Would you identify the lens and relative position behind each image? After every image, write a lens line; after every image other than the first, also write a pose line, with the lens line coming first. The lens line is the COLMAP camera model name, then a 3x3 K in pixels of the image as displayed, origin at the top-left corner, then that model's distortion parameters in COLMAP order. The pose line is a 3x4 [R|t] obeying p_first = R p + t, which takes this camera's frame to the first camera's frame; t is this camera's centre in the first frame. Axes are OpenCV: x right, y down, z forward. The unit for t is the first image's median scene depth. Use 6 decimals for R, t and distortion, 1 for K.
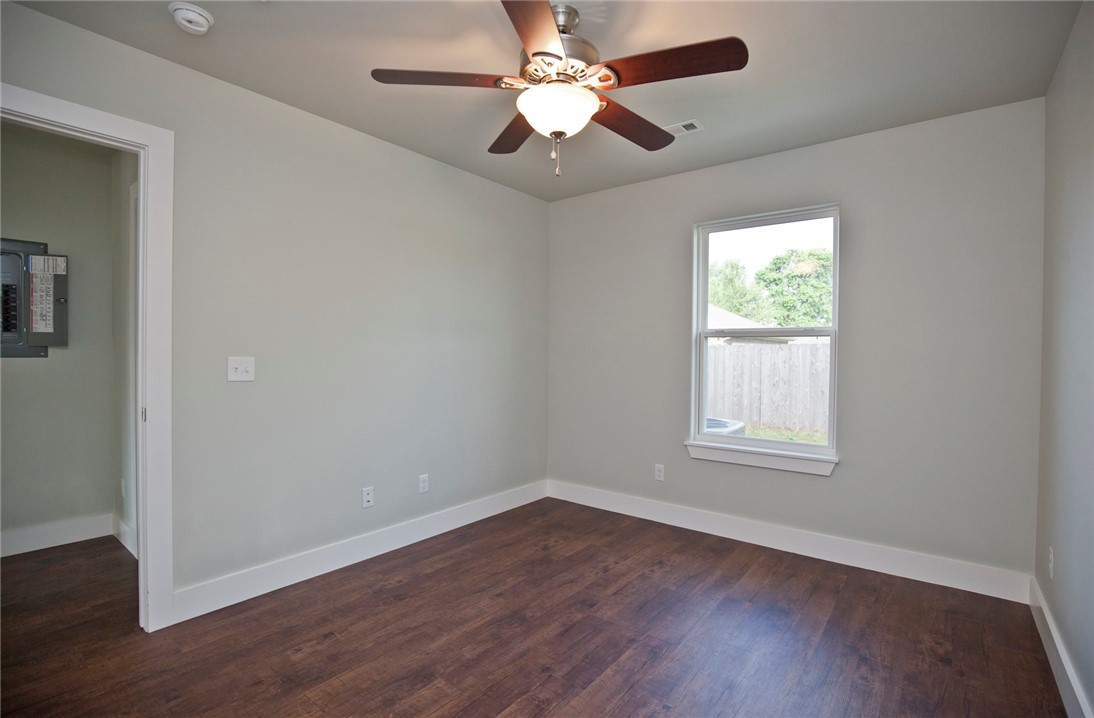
lens RADIAL K [[507.6, 0, 556.5], [0, 507.6, 352.8], [0, 0, 1]] dist [-0.028474, 0.000025]
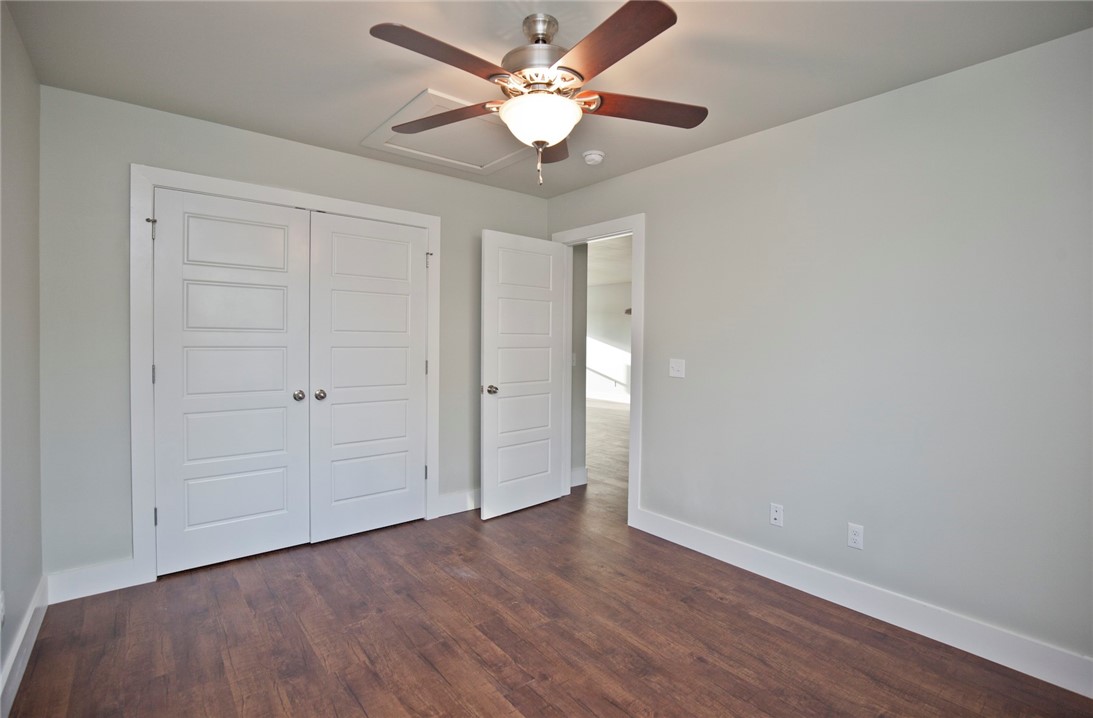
lens RADIAL K [[507.2, 0, 556.0], [0, 507.2, 352.8], [0, 0, 1]] dist [-0.028474, 0.000025]
pose [[-0.212456, 0.015223, -0.977052, 0.744053], [-0.013563, 0.999736, 0.018525, -0.029482], [0.977077, 0.017188, -0.212193, 0.964388]]
